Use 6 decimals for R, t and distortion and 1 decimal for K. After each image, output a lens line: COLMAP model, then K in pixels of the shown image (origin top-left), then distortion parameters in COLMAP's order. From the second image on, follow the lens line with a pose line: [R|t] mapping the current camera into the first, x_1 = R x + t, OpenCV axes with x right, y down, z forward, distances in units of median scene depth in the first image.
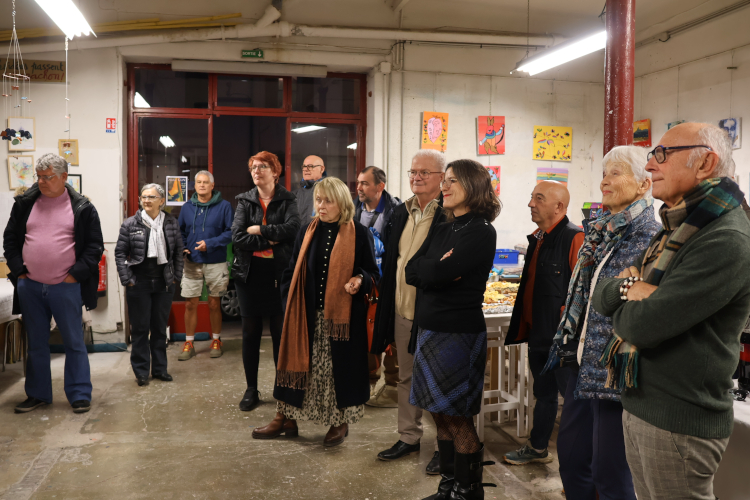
lens RADIAL K [[636.9, 0, 374.9], [0, 636.9, 253.6], [0, 0, 1]] dist [-0.092172, 0.033529]
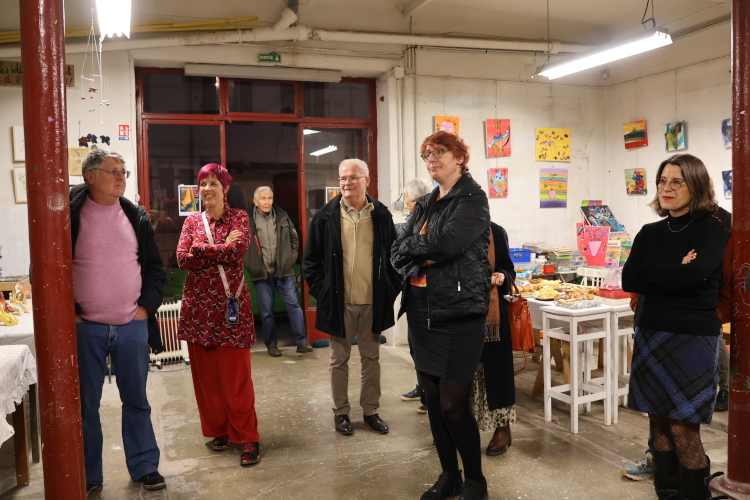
lens RADIAL K [[636.9, 0, 374.1], [0, 636.9, 247.1], [0, 0, 1]] dist [-0.092172, 0.033529]
pose [[0.989822, -0.038699, 0.136946, -0.171031], [0.041474, 0.998987, -0.017471, -0.000517], [-0.136131, 0.022973, 0.990424, 0.015452]]
